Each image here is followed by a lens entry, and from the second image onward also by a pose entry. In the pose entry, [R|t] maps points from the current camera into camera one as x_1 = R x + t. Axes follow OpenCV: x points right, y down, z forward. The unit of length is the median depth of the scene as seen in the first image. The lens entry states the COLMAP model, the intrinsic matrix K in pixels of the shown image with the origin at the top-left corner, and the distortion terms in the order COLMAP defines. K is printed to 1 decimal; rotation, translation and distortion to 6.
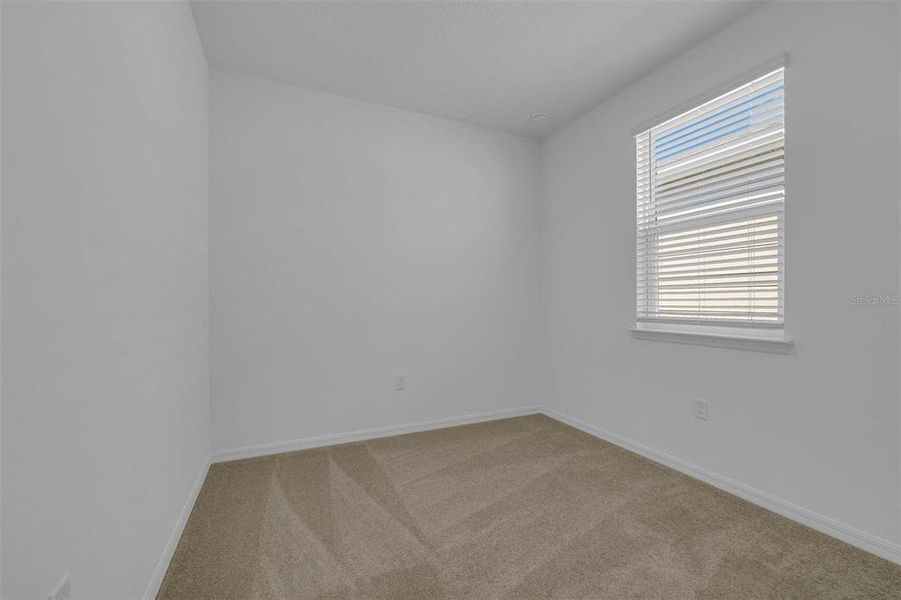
lens RADIAL K [[399.9, 0, 450.4], [0, 399.9, 297.9], [0, 0, 1]] dist [0.000531, 0.000250]
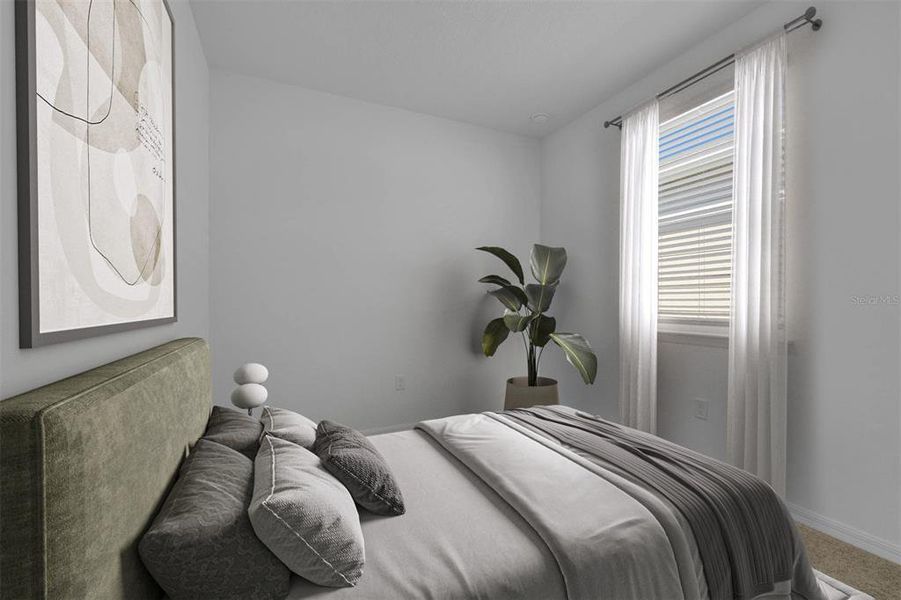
lens RADIAL K [[402.8, 0, 450.5], [0, 402.8, 300.0], [0, 0, 1]] dist [0.000278, 0.000011]
pose [[0.999995, 0.001068, -0.002917, 0.004715], [-0.001050, 0.999981, 0.006033, -0.000146], [0.002923, -0.006030, 0.999978, -0.011157]]
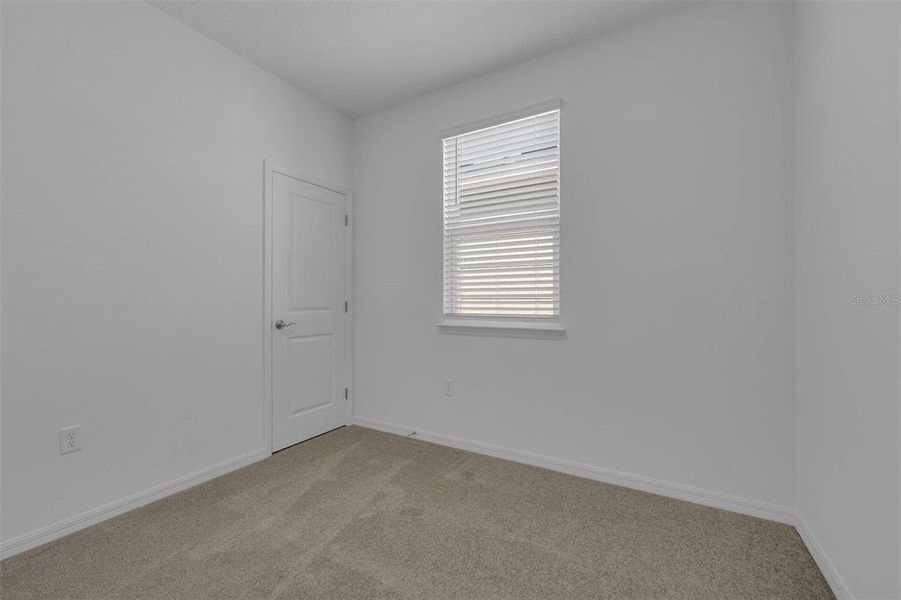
lens RADIAL K [[370.6, 0, 448.1], [0, 370.6, 290.9], [0, 0, 1]] dist [-0.001168, -0.000014]
pose [[0.805955, 0.010915, 0.591876, -0.100870], [-0.003504, 0.999900, -0.013668, 0.004038], [-0.591966, 0.008942, 0.805913, 0.229012]]
